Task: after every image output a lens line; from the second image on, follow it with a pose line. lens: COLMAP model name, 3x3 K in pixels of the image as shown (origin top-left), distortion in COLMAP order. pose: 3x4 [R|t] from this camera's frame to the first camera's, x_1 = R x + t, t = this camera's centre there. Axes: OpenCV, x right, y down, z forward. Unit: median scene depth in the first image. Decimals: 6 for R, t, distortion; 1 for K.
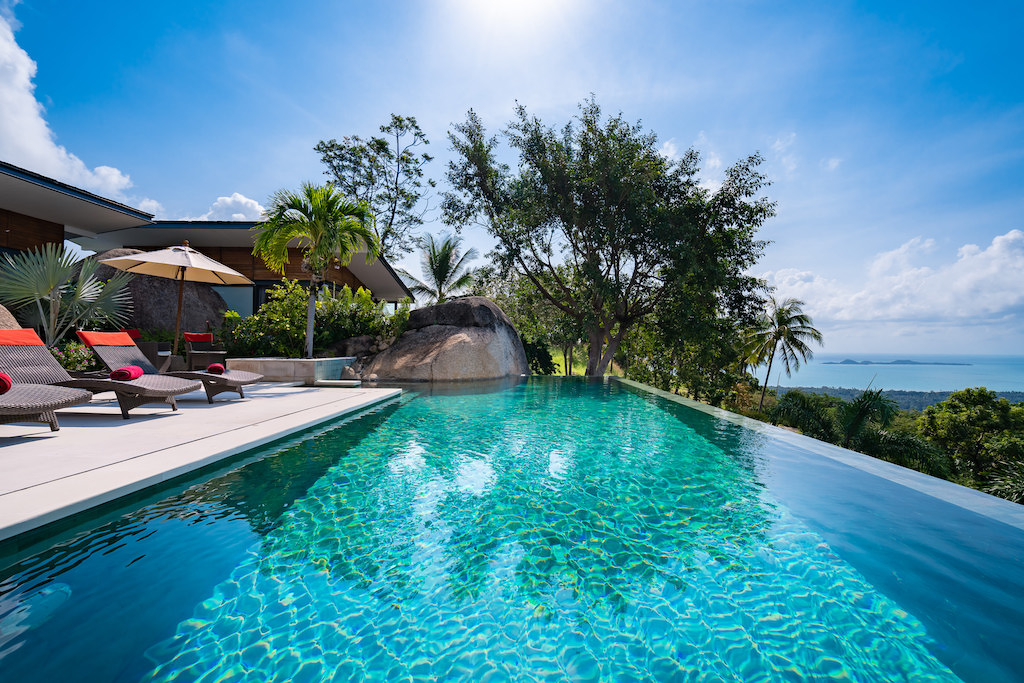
lens RADIAL K [[462.7, 0, 517.1], [0, 462.7, 345.9], [0, 0, 1]] dist [-0.021998, 0.015946]
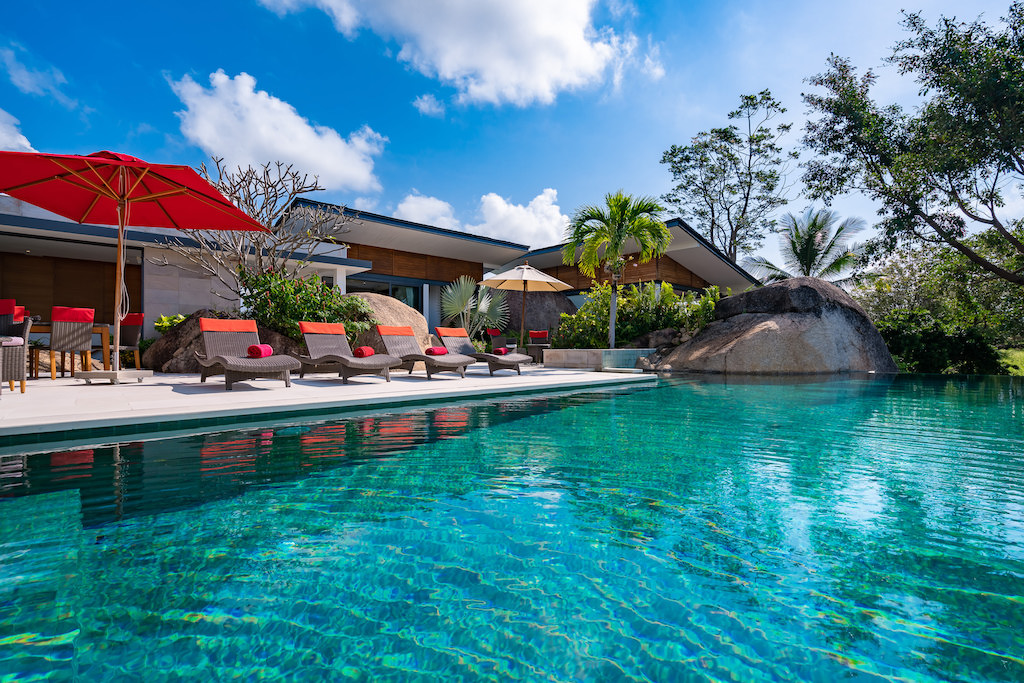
lens RADIAL K [[462.7, 0, 517.1], [0, 462.7, 345.9], [0, 0, 1]] dist [-0.021998, 0.015946]
pose [[0.693468, -0.017116, -0.720284, 0.085590], [0.012742, 0.999853, -0.011491, 0.011967], [0.720375, -0.001209, 0.693584, 0.024849]]
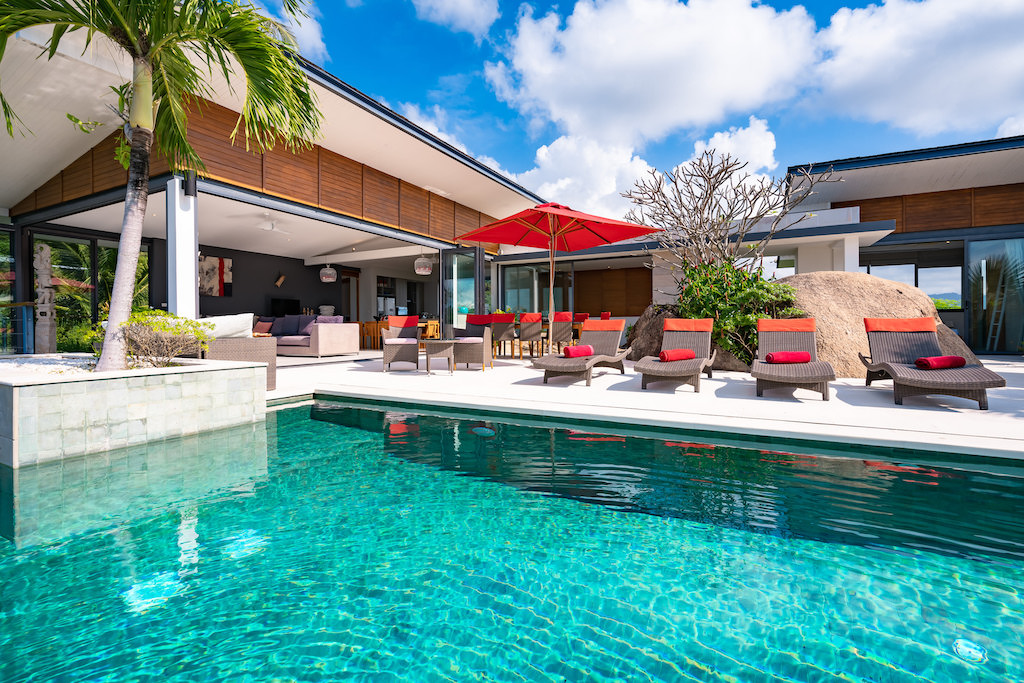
lens RADIAL K [[475.6, 0, 507.2], [0, 475.6, 325.4], [0, 0, 1]] dist [-0.022475, 0.010321]
pose [[-0.465351, -0.013537, -0.885023, 0.086837], [-0.000635, 0.999888, -0.014960, 0.000362], [0.885126, -0.006400, -0.465308, 0.180784]]
